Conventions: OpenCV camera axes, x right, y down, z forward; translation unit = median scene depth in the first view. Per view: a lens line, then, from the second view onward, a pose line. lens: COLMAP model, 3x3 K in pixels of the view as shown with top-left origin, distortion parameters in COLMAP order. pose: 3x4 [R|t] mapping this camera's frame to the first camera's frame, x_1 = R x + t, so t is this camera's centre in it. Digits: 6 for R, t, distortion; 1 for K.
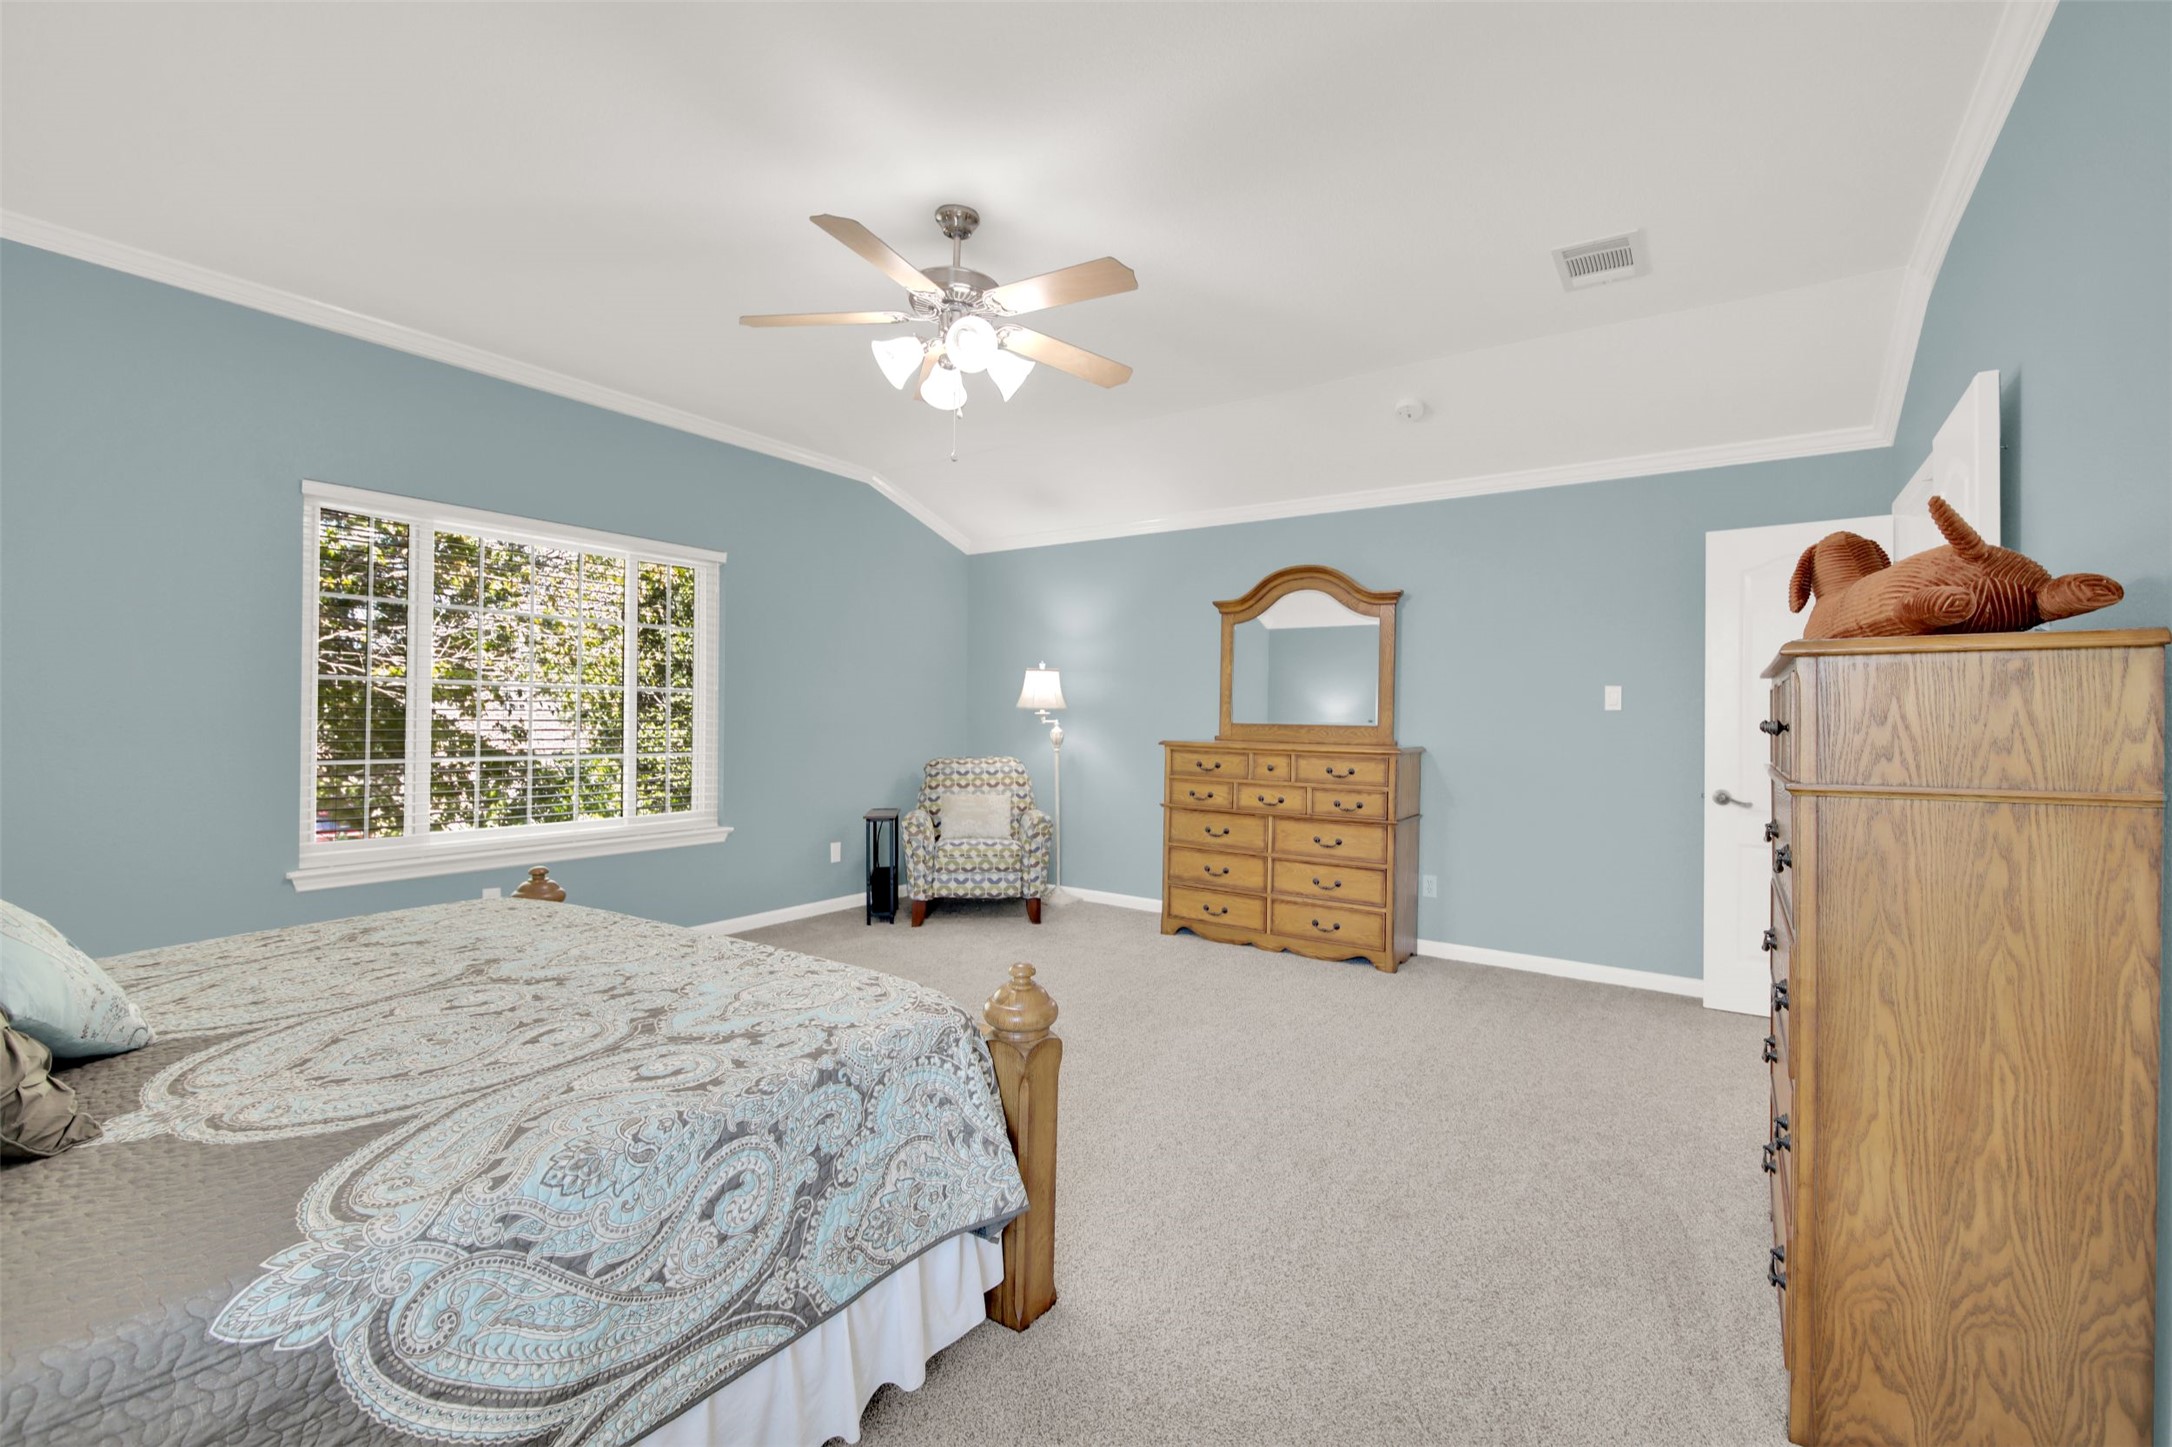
lens RADIAL K [[938.0, 0, 1086.0], [0, 938.0, 723.5], [0, 0, 1]] dist [-0.000442, -0.000257]
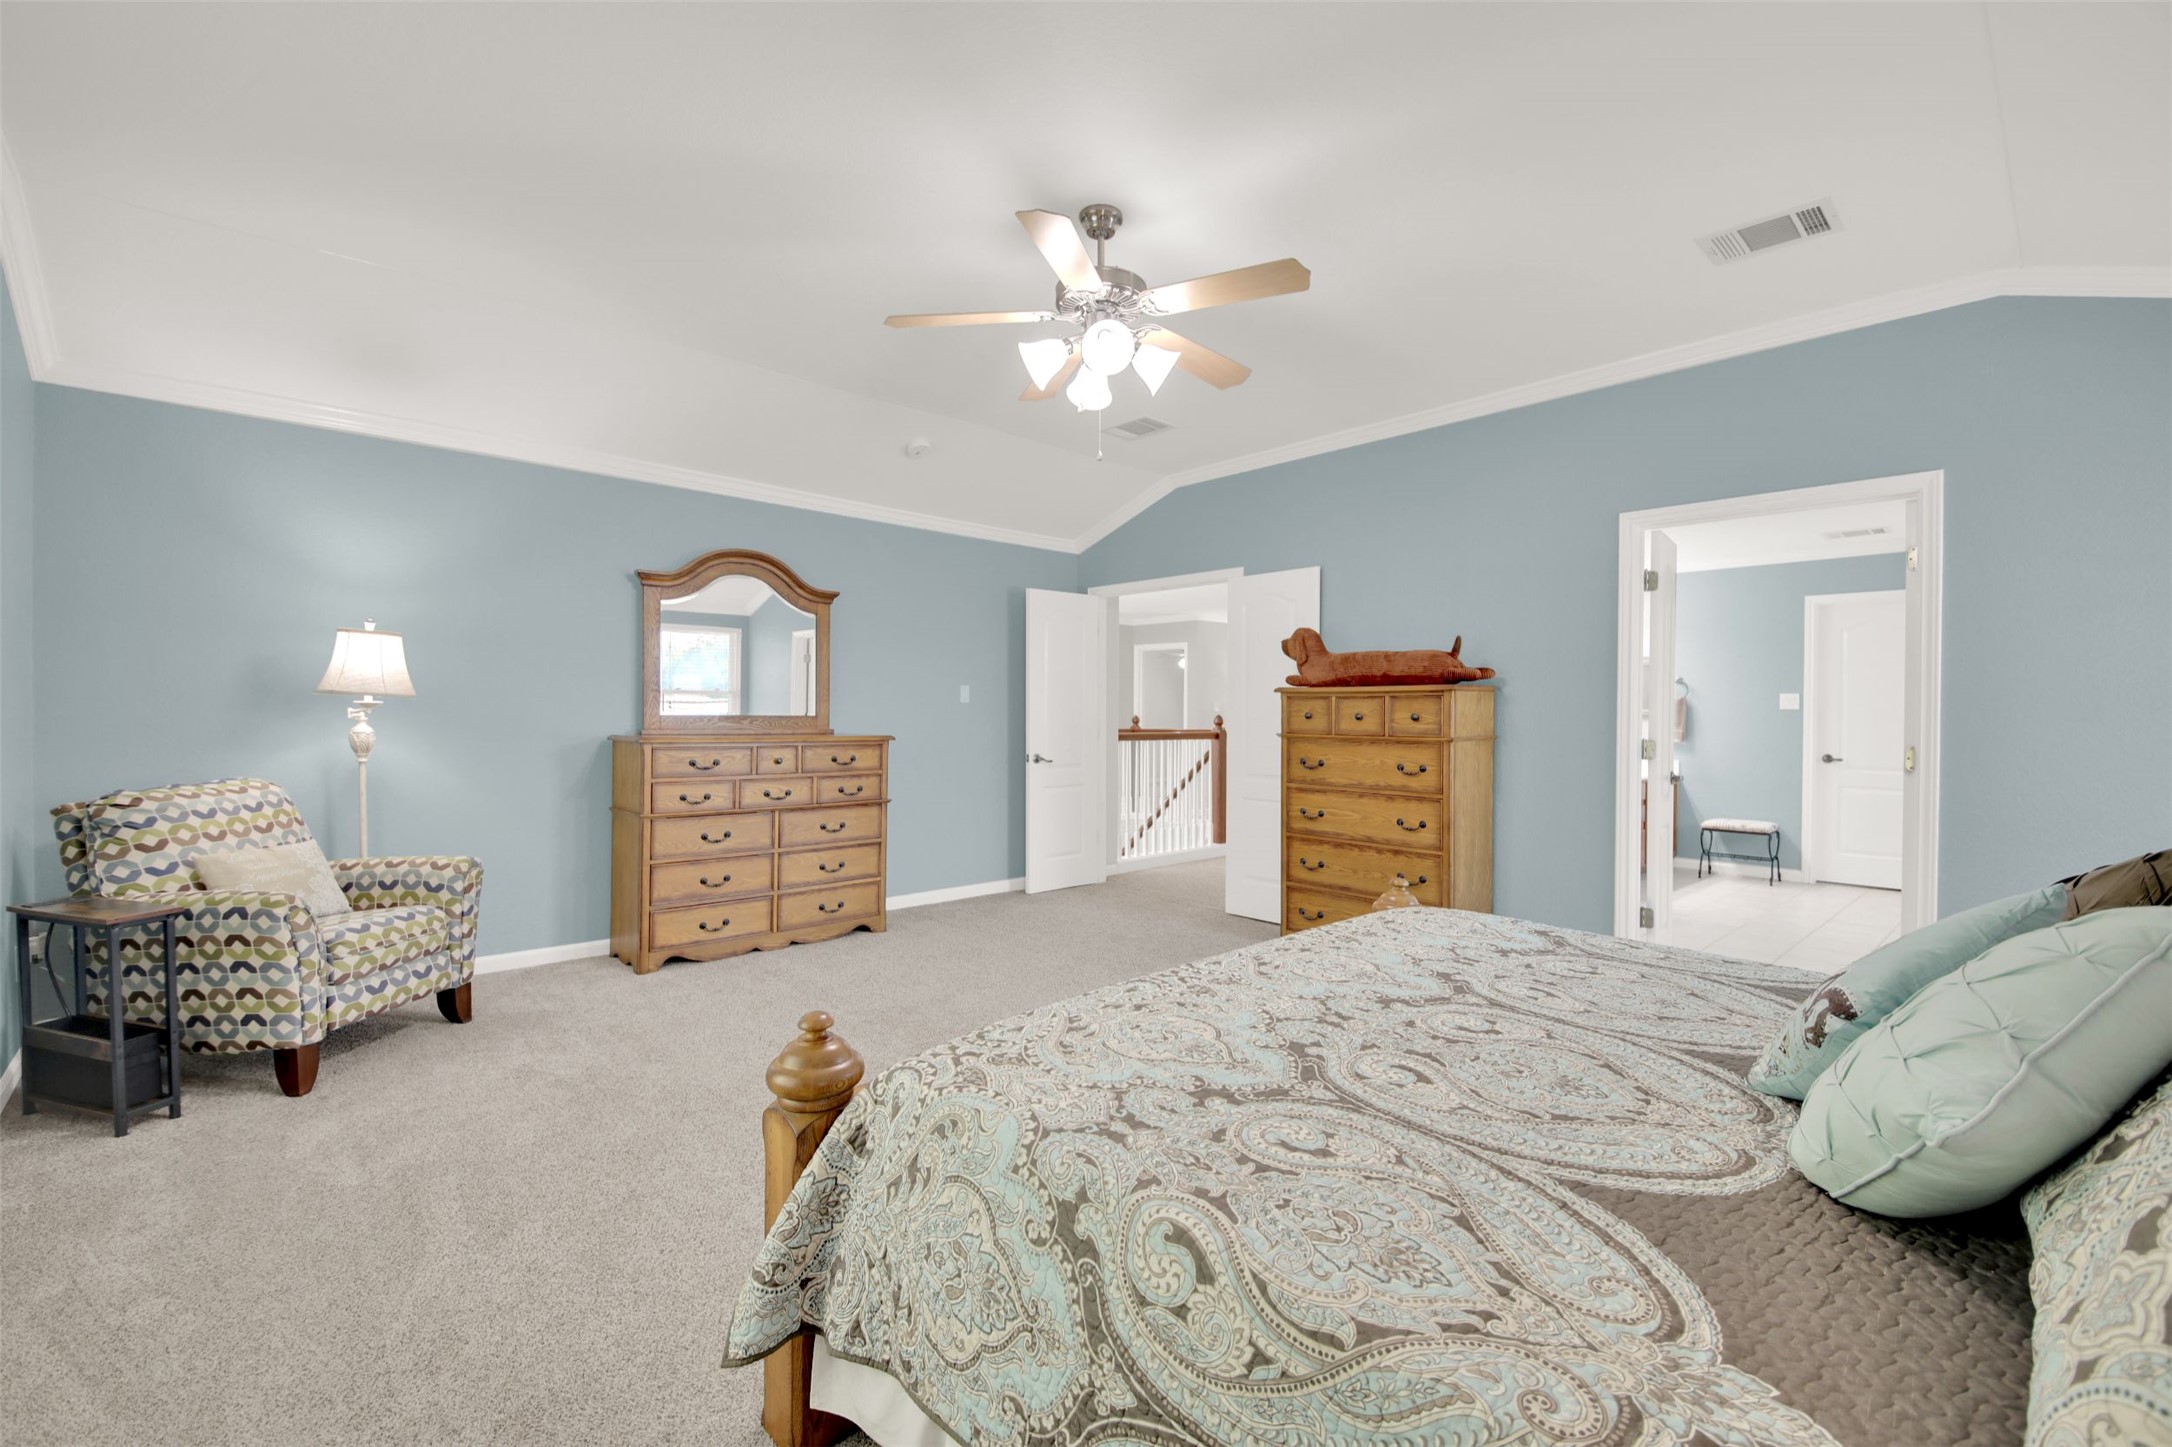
lens RADIAL K [[875.1, 0, 1109.7], [0, 875.1, 723.1], [0, 0, 1]] dist [-0.019888, 0.000011]
pose [[0.198546, -0.022207, 0.979840, -0.627631], [-0.000937, 0.999739, 0.022847, -0.012542], [-0.980091, -0.005454, 0.198473, 0.496693]]
